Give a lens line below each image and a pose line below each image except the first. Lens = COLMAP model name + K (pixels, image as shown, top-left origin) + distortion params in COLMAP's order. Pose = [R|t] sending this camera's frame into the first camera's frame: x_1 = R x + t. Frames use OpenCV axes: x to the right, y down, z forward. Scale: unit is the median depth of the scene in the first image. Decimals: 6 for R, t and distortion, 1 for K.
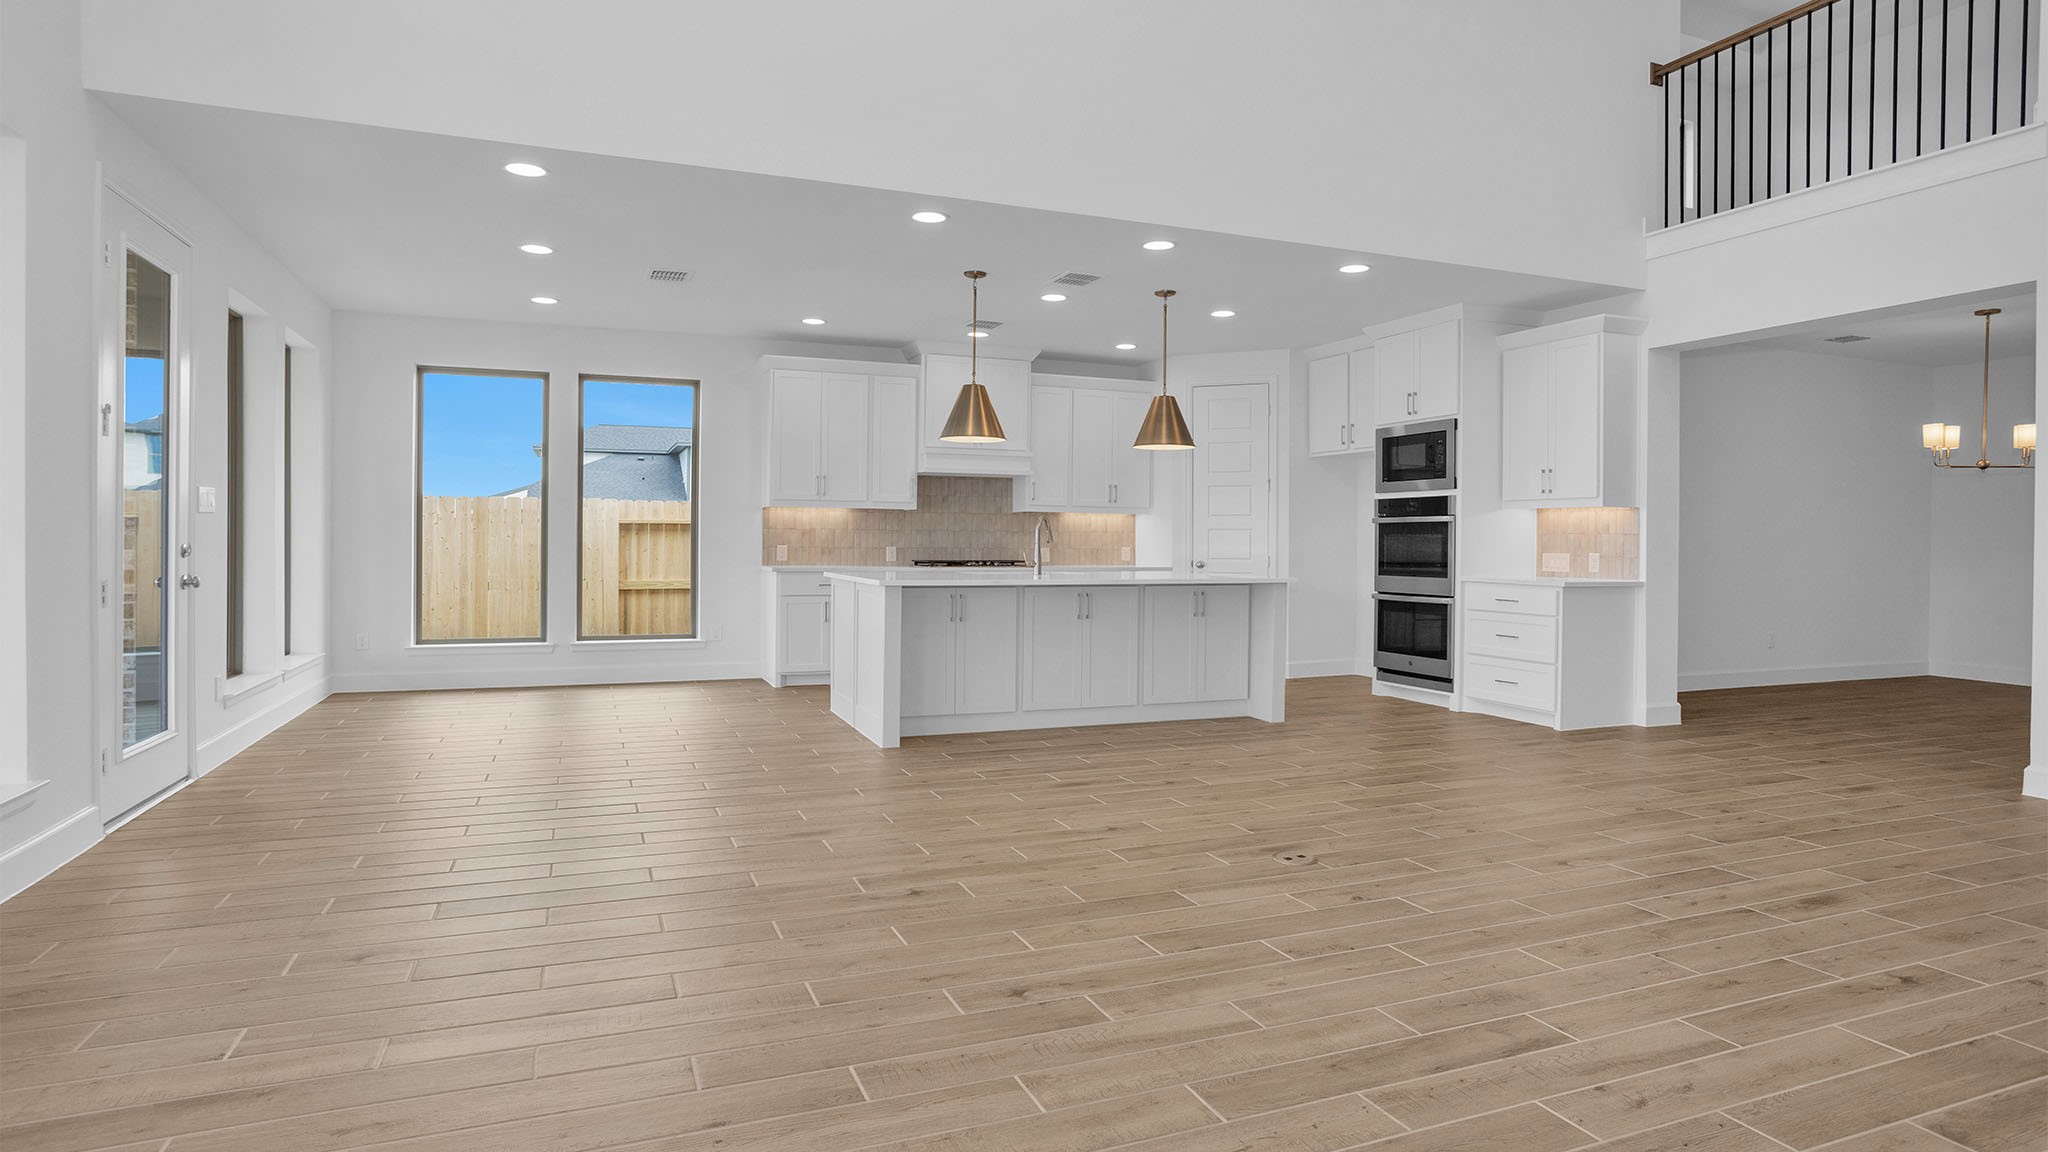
lens RADIAL K [[1040.7, 0, 1015.4], [0, 1040.7, 545.4], [0, 0, 1]] dist [-0.016378, 0.000546]
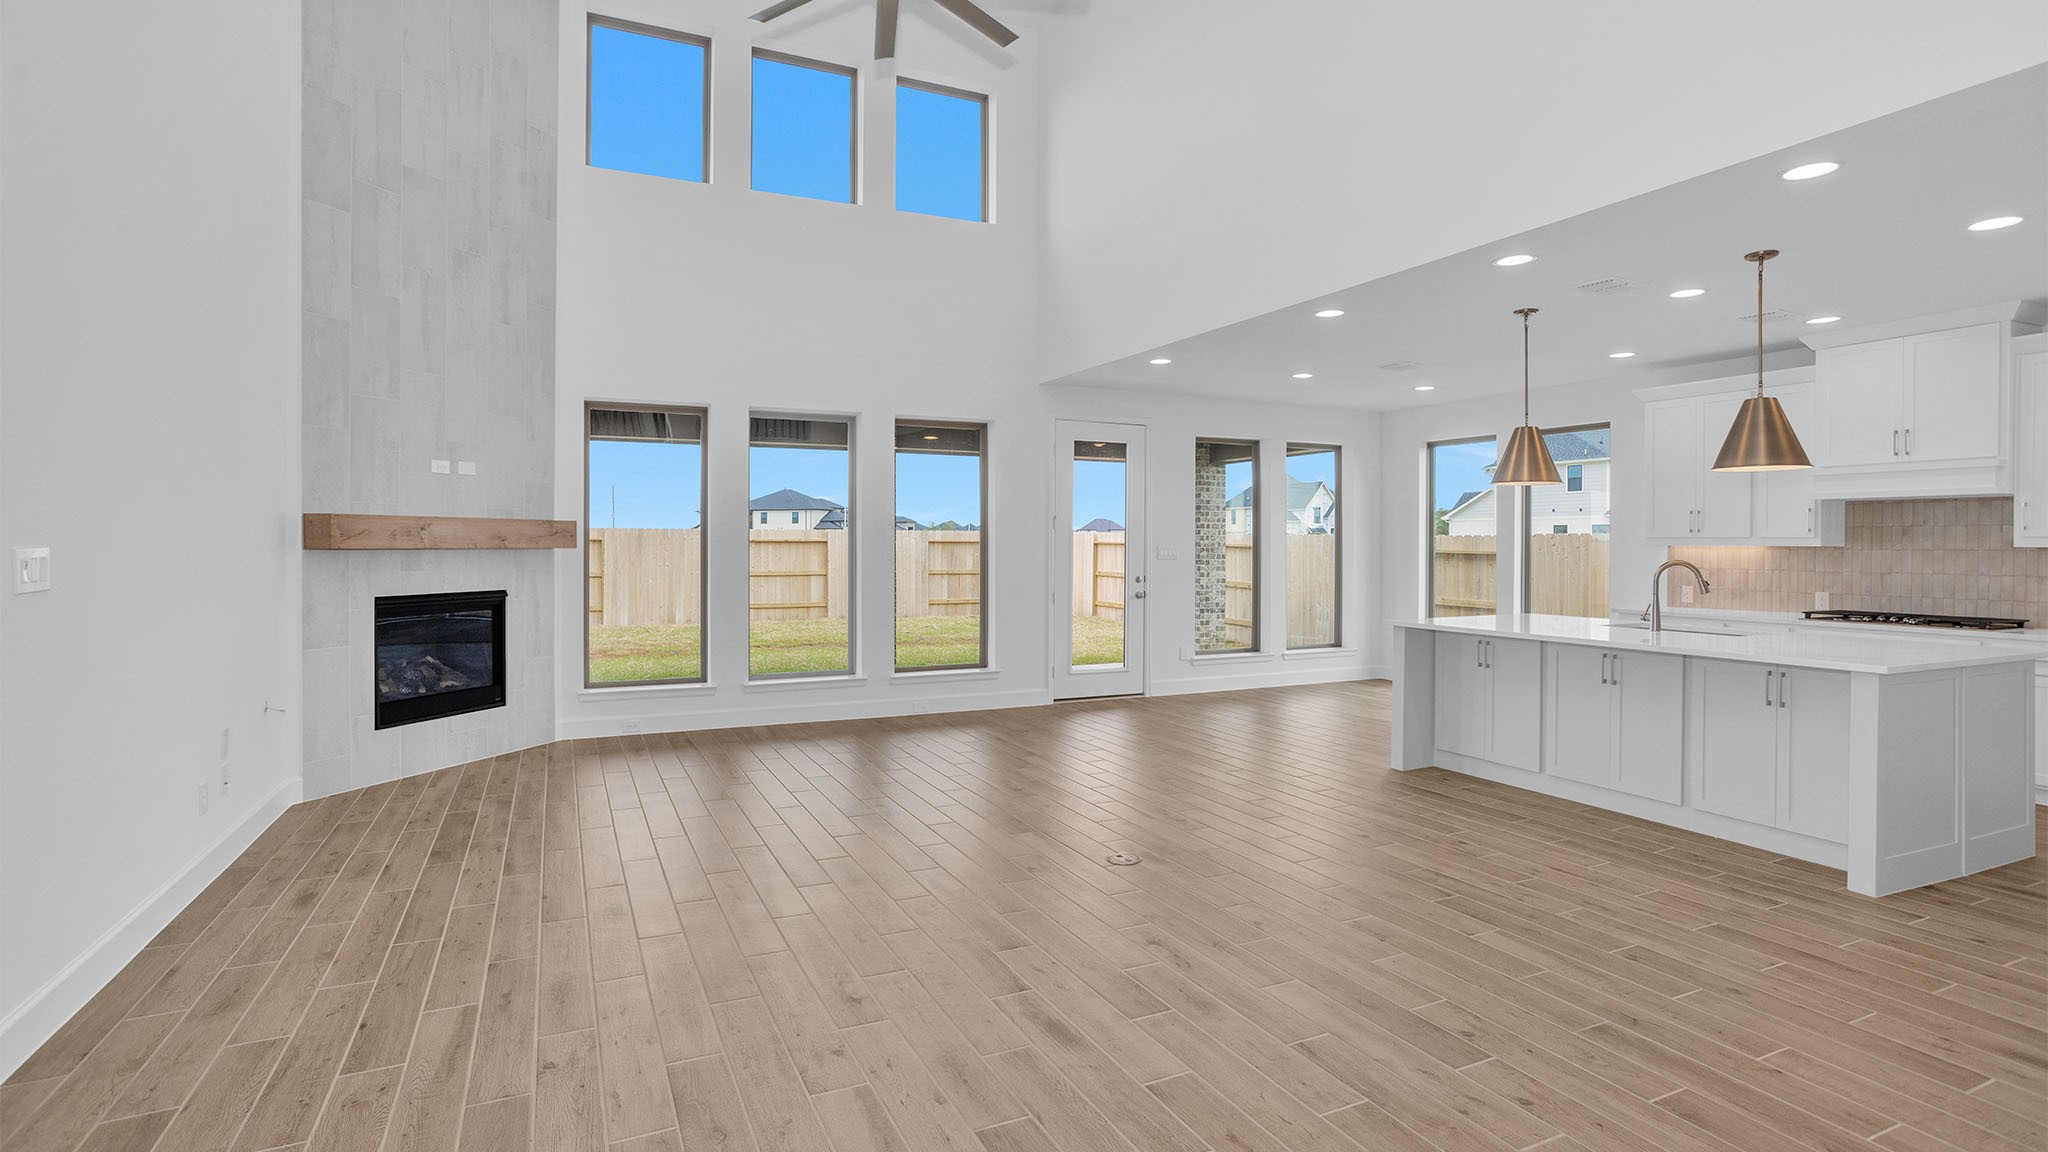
lens RADIAL K [[1034.4, 0, 1020.7], [0, 1034.4, 547.0], [0, 0, 1]] dist [-0.032637, 0.000024]
pose [[0.055379, -0.002367, -0.998463, 0.766941], [-0.008484, 0.999960, -0.002841, -0.031944], [0.998429, 0.008629, 0.055357, 0.421702]]
